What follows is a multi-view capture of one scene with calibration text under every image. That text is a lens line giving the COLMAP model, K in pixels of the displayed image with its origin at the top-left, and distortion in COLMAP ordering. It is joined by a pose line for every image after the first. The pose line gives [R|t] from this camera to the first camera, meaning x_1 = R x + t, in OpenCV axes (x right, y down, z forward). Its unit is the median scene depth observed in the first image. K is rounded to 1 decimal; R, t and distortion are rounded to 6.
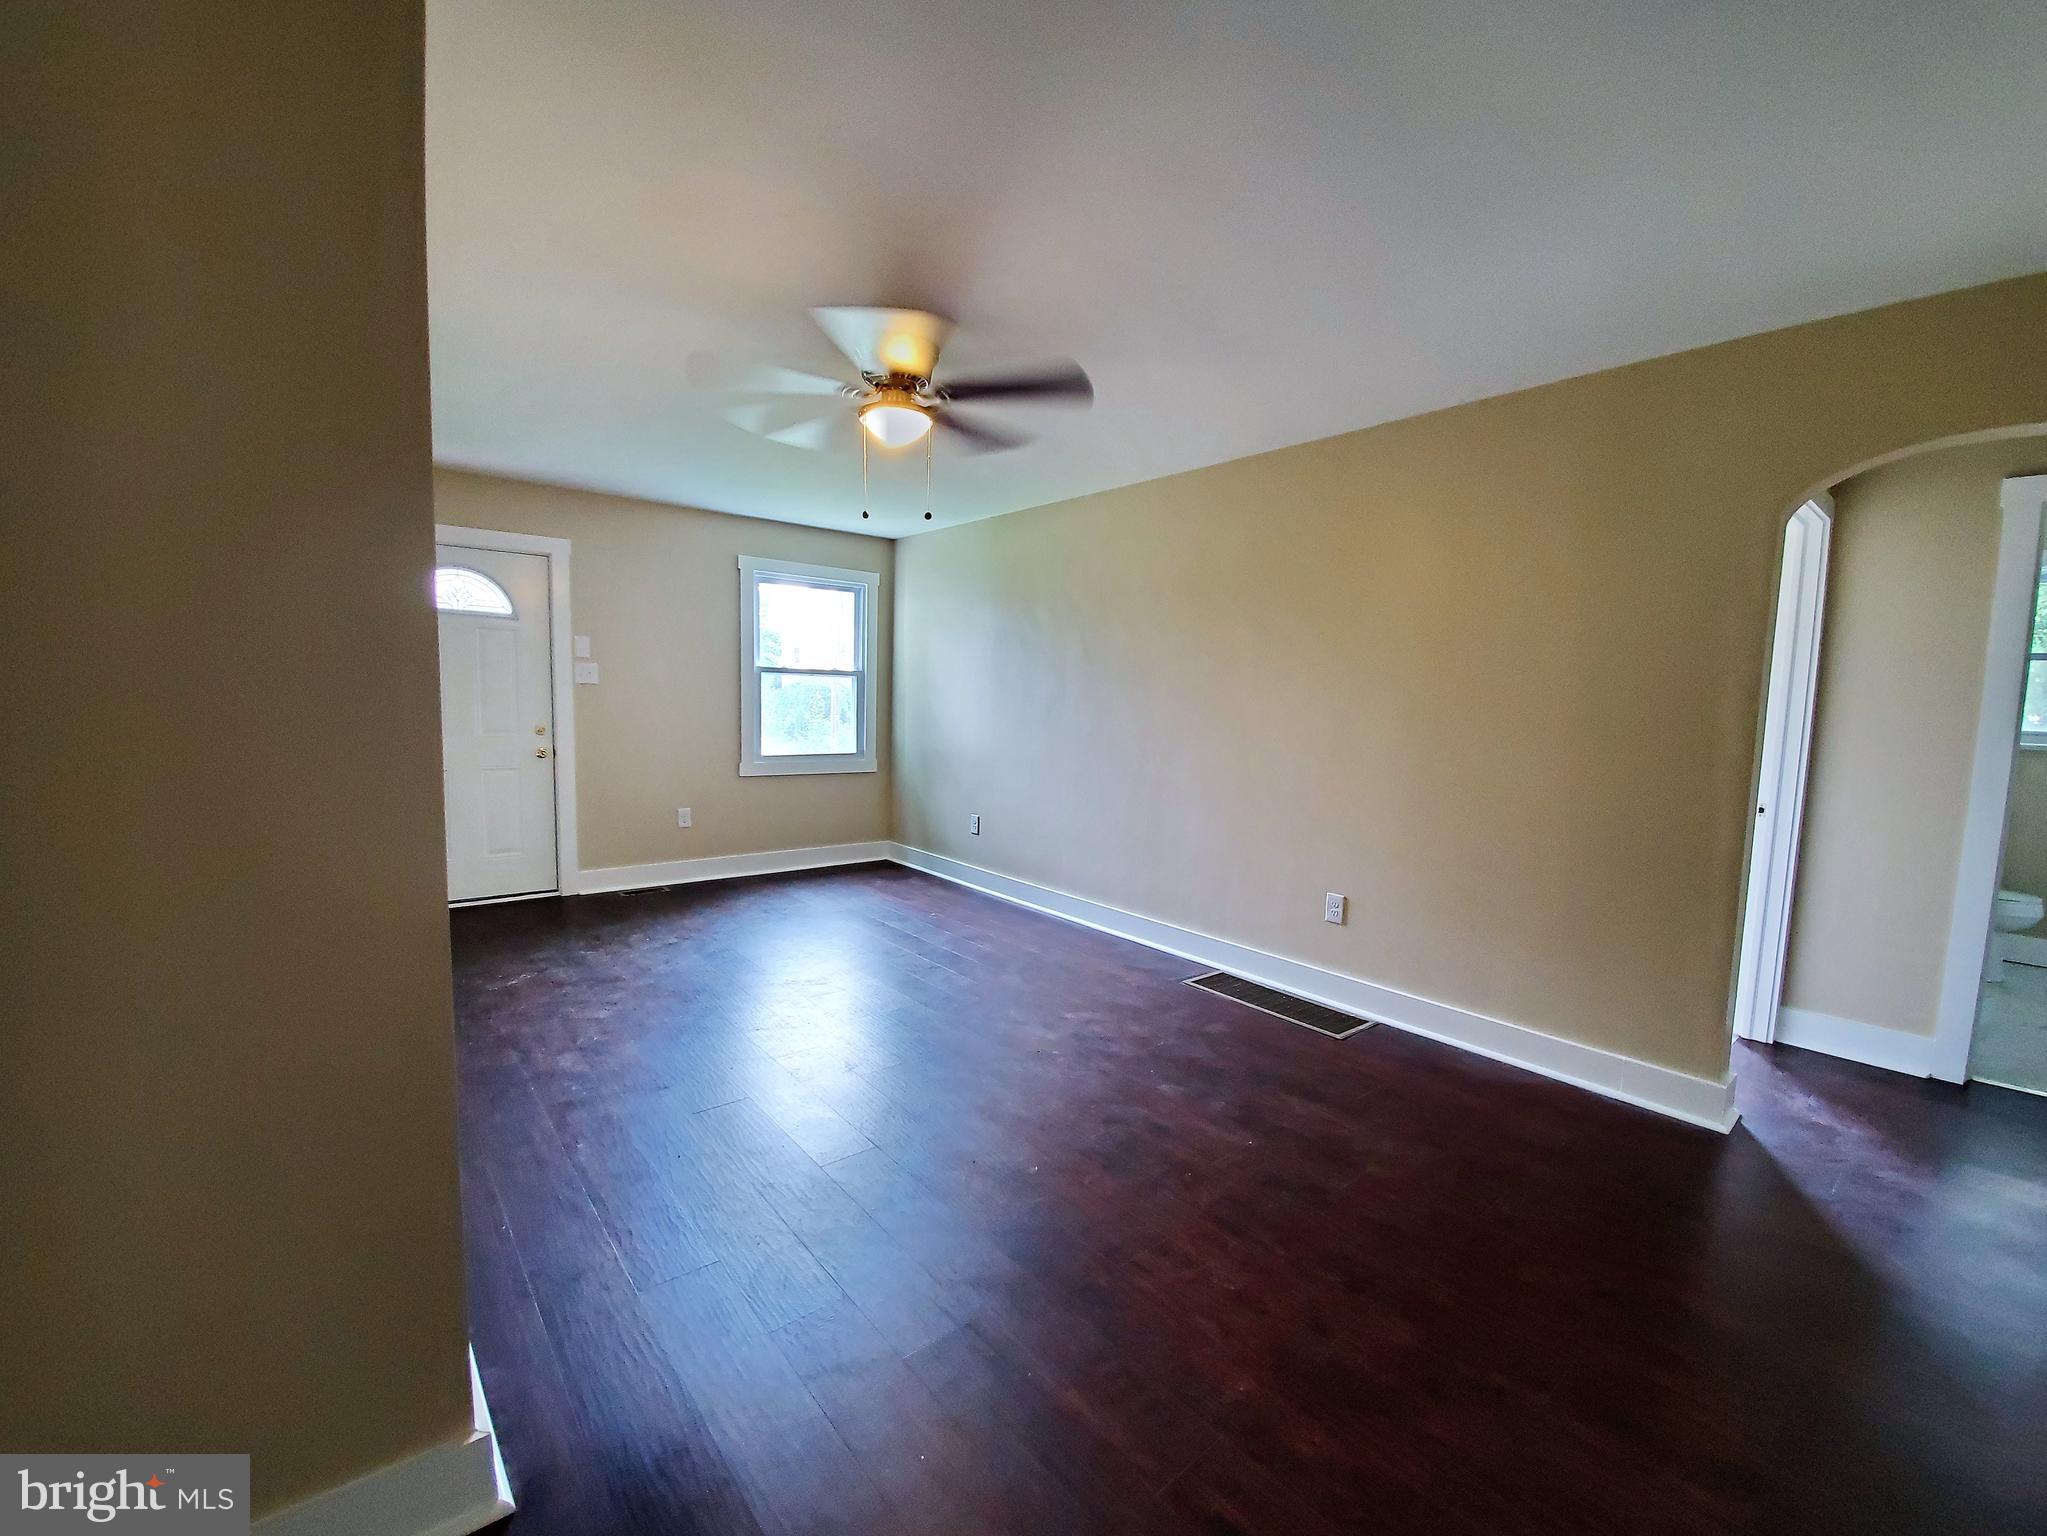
lens RADIAL K [[819.6, 0, 1027.5], [0, 819.6, 772.7], [0, 0, 1]] dist [0.016501, -0.021112]
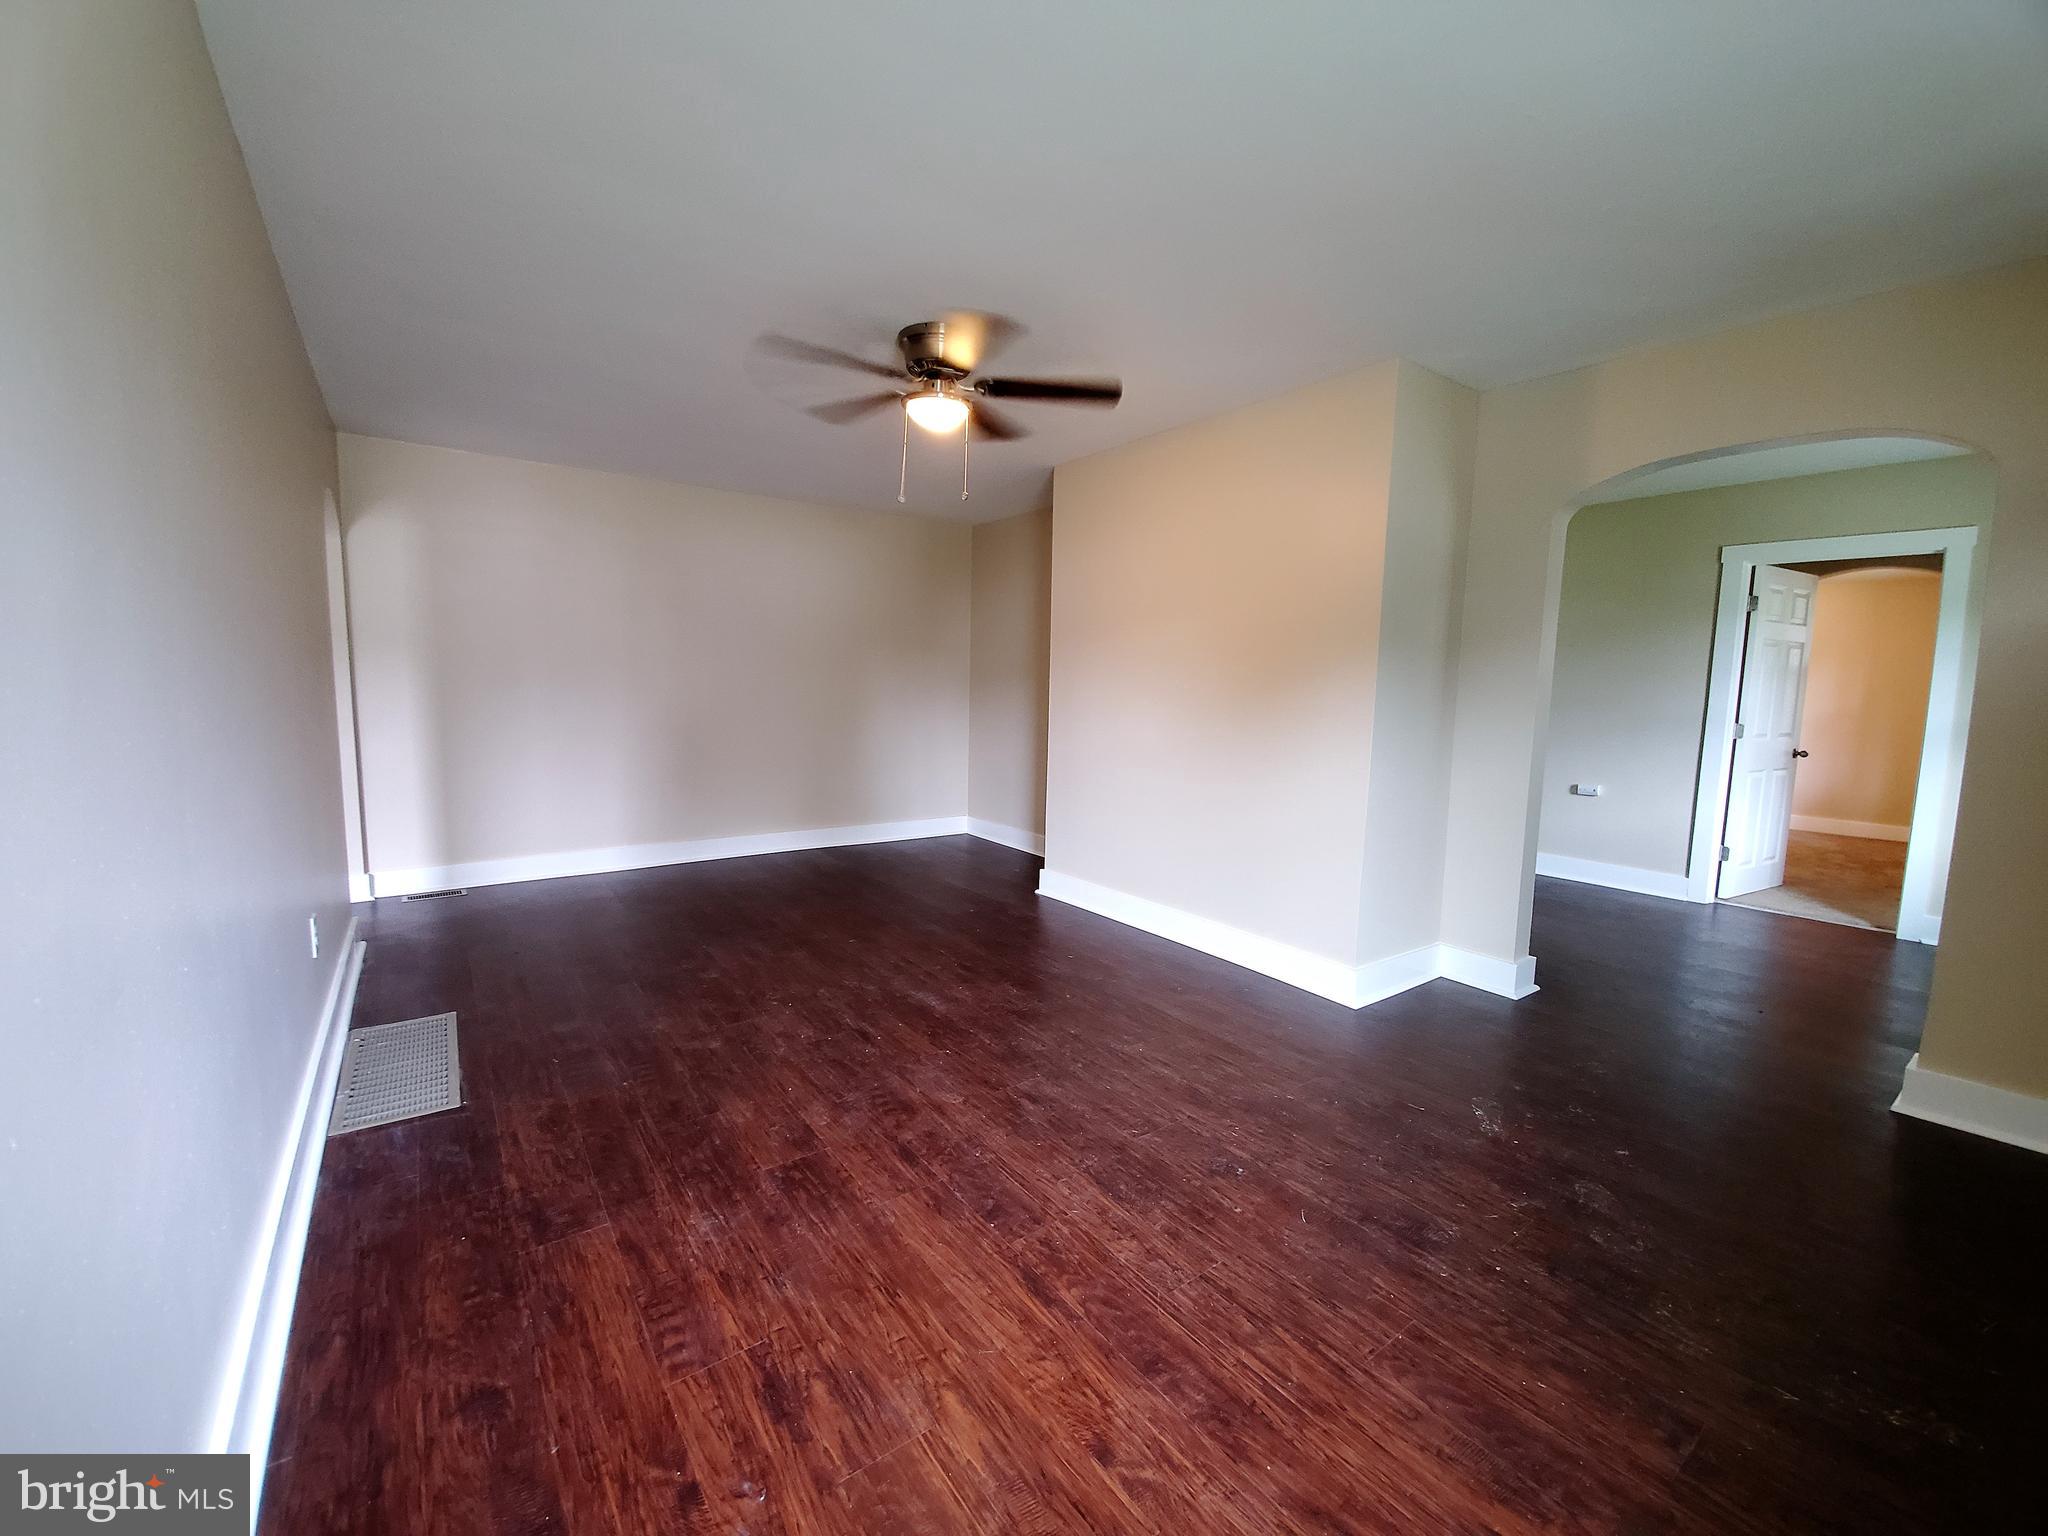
lens RADIAL K [[820.0, 0, 1028.0], [0, 820.0, 772.7], [0, 0, 1]] dist [0.016501, -0.021112]
pose [[-0.996780, -0.051811, 0.061196, -0.275385], [-0.038582, 0.978957, 0.200385, -0.137549], [-0.070291, 0.197379, -0.977804, 1.597697]]
